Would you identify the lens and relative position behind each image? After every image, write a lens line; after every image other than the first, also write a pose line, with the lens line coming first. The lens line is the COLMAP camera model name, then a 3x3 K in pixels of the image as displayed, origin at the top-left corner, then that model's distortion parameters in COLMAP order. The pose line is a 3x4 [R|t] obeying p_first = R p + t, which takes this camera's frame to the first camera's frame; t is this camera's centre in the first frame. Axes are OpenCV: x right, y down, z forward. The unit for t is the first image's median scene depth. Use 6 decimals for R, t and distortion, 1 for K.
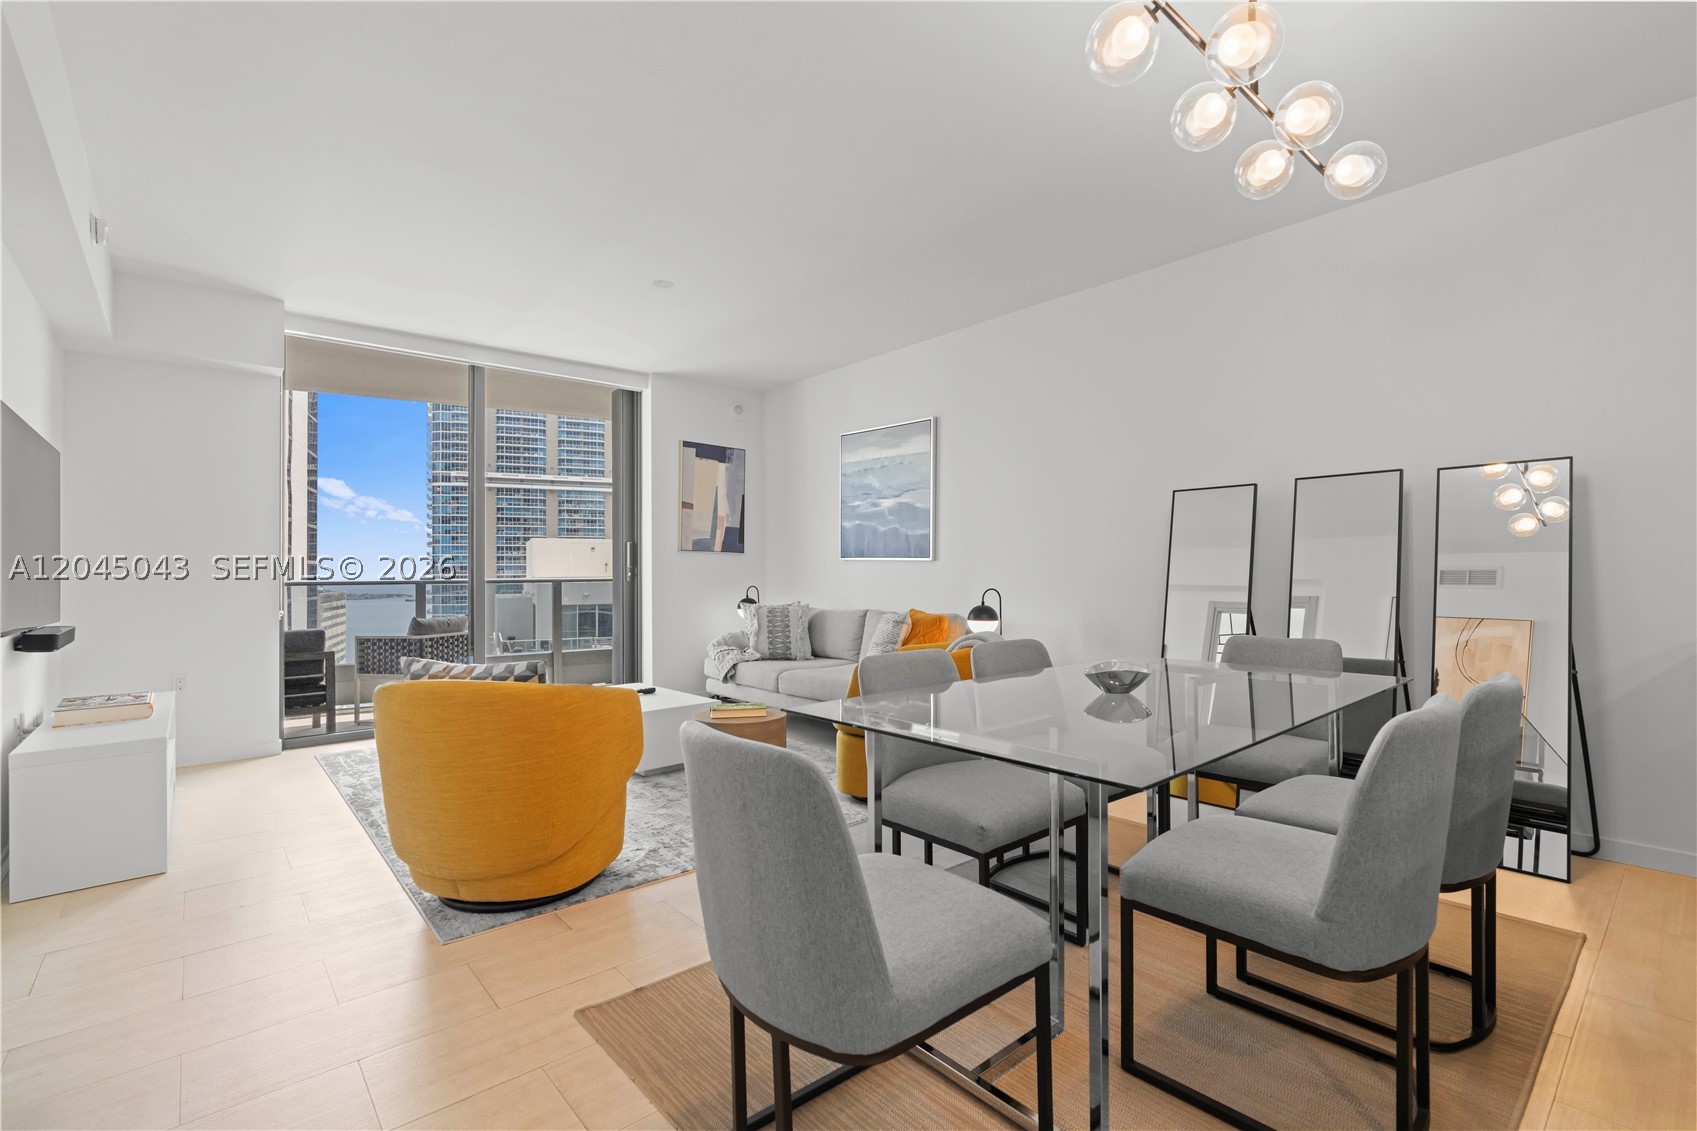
lens RADIAL K [[764.3, 0, 853.9], [0, 764.3, 565.8], [0, 0, 1]] dist [-0.003526, 0.000250]
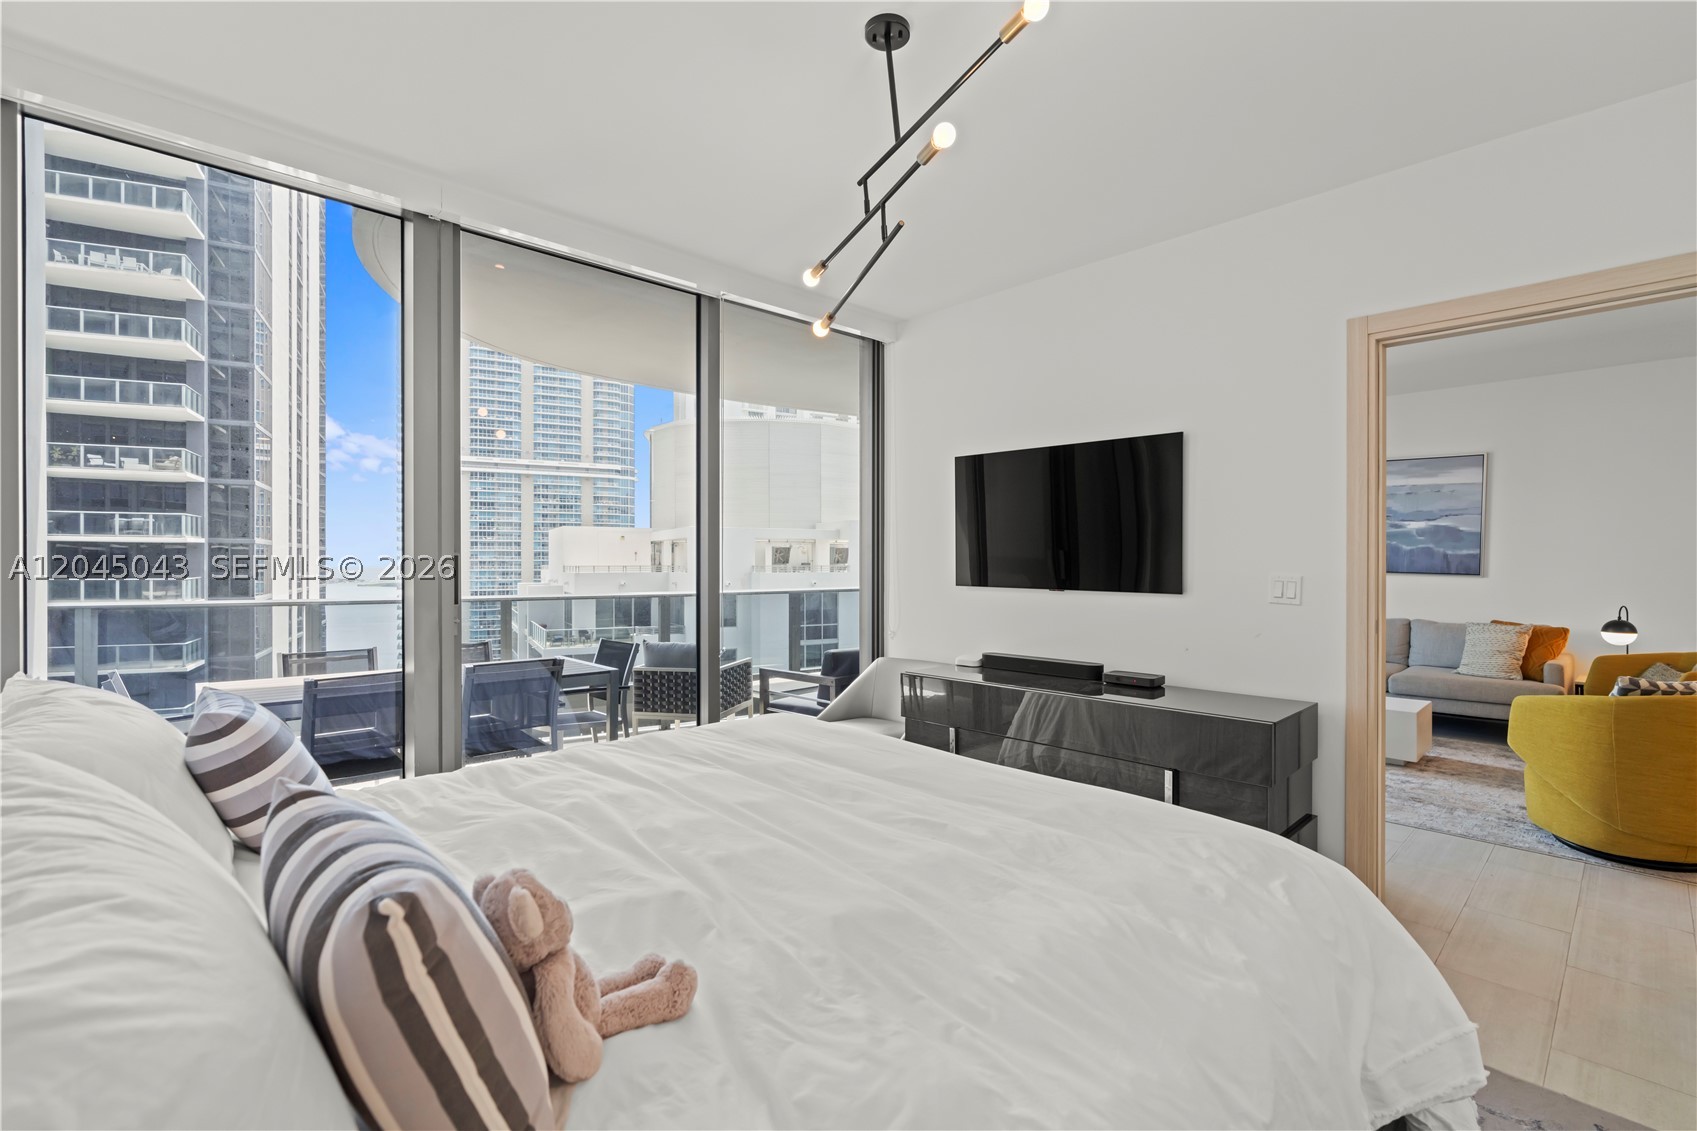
lens RADIAL K [[764.3, 0, 853.9], [0, 764.3, 565.8], [0, 0, 1]] dist [-0.003526, 0.000250]
pose [[0.998993, 0.005791, 0.044489, -0.797852], [-0.006546, 0.999837, 0.016840, -0.033585], [-0.044384, -0.017114, 0.998868, -0.093470]]
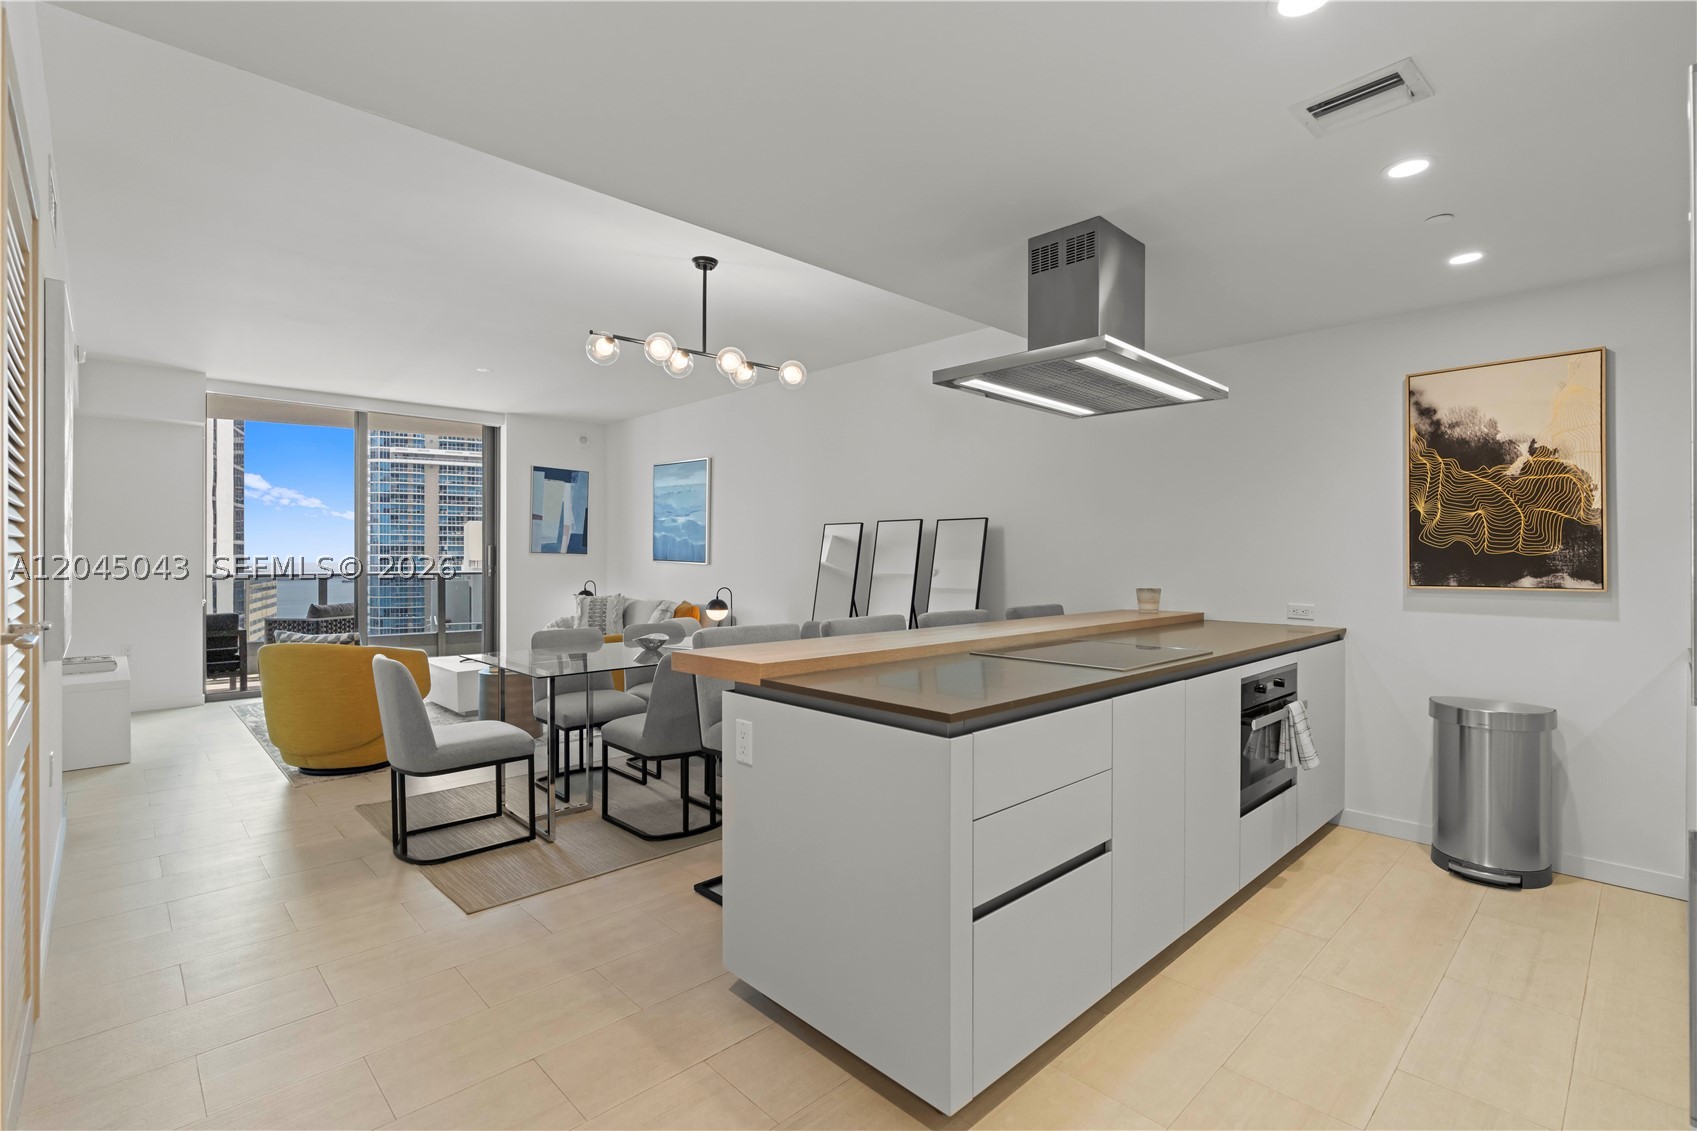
lens RADIAL K [[780.9, 0, 854.1], [0, 780.9, 560.4], [0, 0, 1]] dist [-0.001420, 0.000456]
pose [[0.998746, 0.008992, 0.049257, 0.261999], [-0.009674, 0.999860, 0.013619, -0.031863], [-0.049128, -0.014078, 0.998693, -0.345777]]
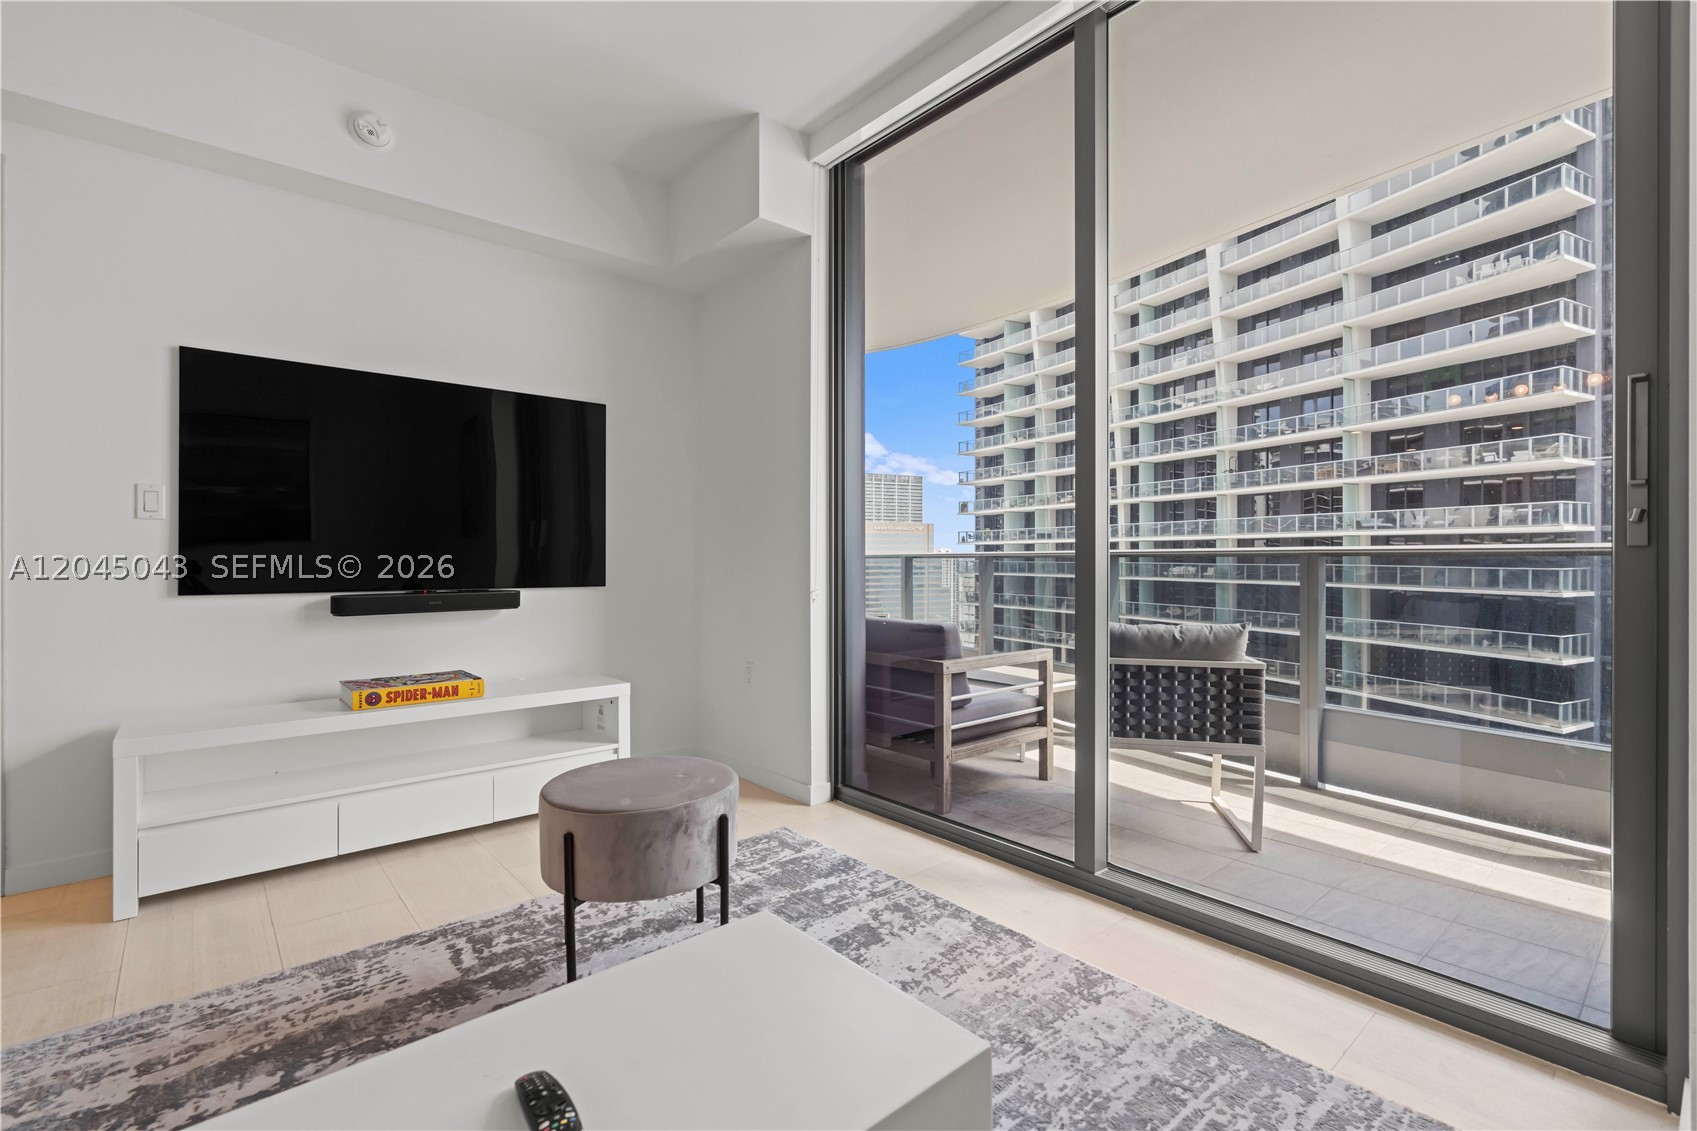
lens RADIAL K [[758.1, 0, 857.6], [0, 758.1, 560.2], [0, 0, 1]] dist [-0.000990, 0.000064]
pose [[0.006135, 0.010608, -0.999925, -0.071352], [0.010878, 0.999884, 0.010675, 0.020608], [0.999922, -0.010943, 0.006019, 0.814766]]
